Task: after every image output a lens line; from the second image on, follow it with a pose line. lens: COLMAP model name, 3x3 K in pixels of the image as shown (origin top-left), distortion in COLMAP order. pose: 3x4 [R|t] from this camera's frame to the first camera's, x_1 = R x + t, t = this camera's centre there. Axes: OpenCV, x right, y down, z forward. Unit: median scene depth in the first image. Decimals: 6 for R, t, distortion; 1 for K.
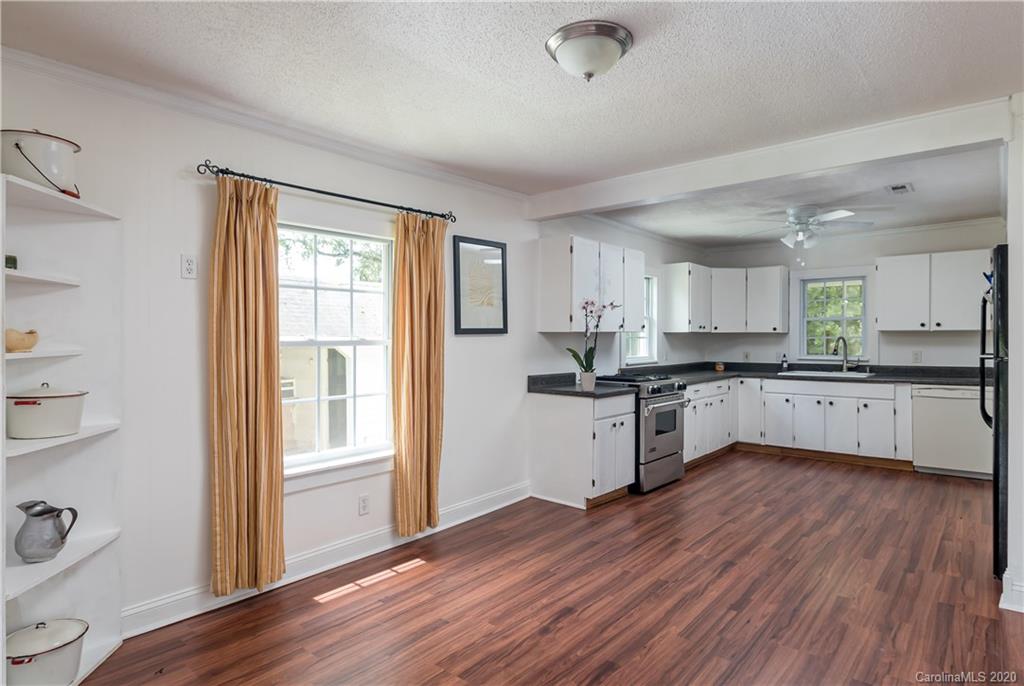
lens RADIAL K [[576.2, 0, 504.6], [0, 576.2, 346.5], [0, 0, 1]] dist [0.002287, -0.007038]
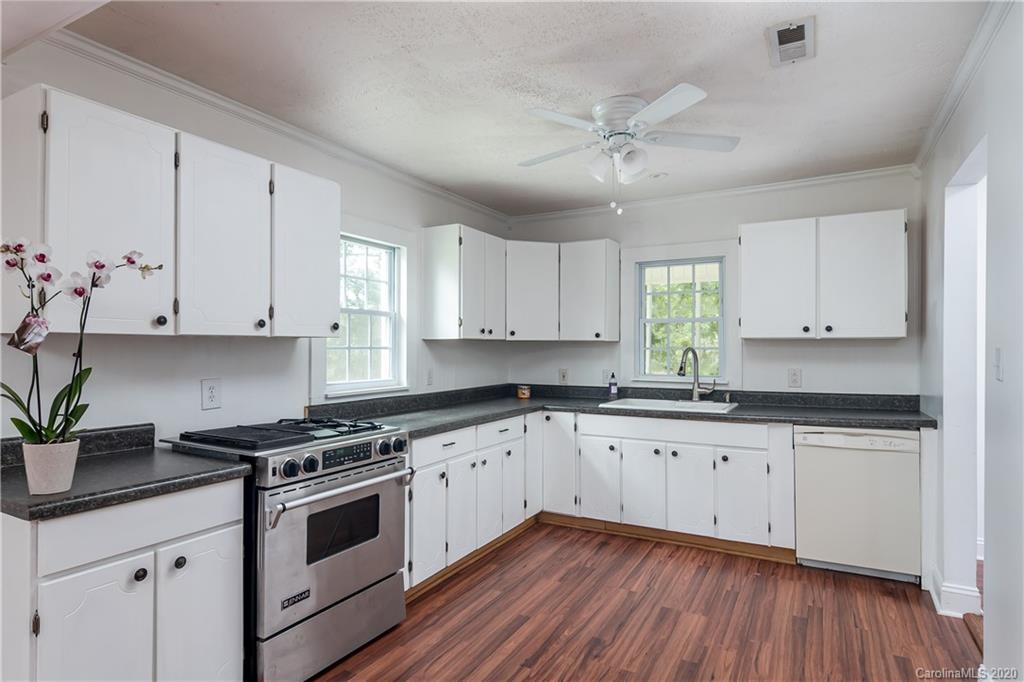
lens RADIAL K [[576.2, 0, 510.1], [0, 576.2, 341.1], [0, 0, 1]] dist [0.002287, -0.007038]
pose [[0.979346, 0.005278, 0.202121, 0.258005], [-0.000068, 0.999668, -0.025774, -0.007424], [-0.202190, 0.025228, 0.979021, 0.410581]]
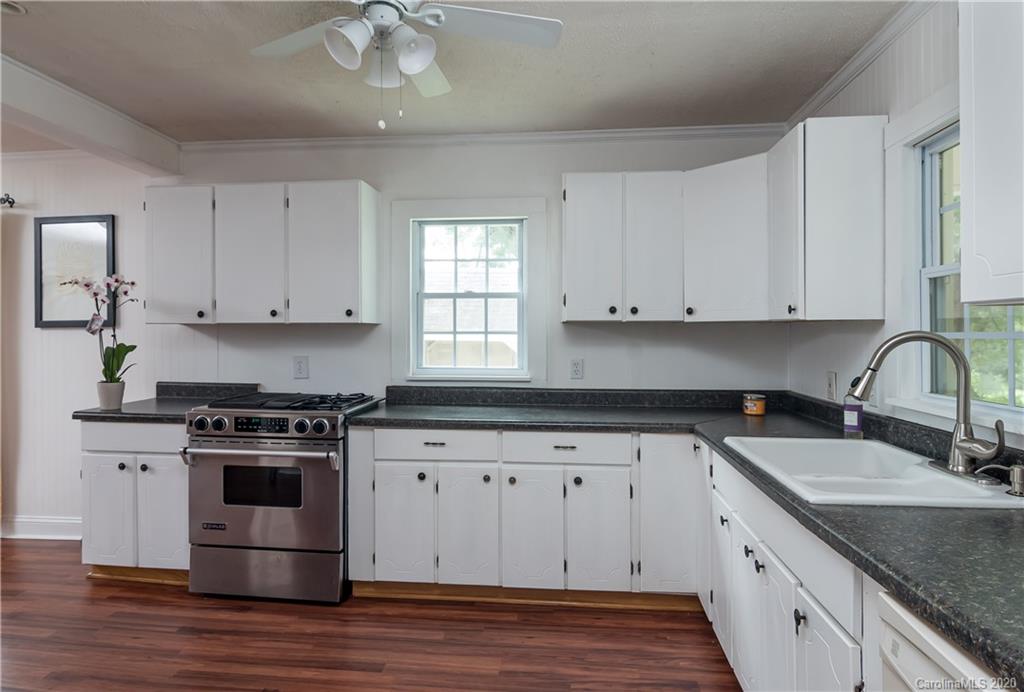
lens RADIAL K [[594.4, 0, 506.7], [0, 594.4, 335.8], [0, 0, 1]] dist [0.001516, 0.000711]
pose [[0.558061, 0.006309, -0.829776, 0.718503], [-0.016040, 0.999866, -0.003185, -0.011417], [0.829645, 0.015087, 0.558088, 0.712995]]
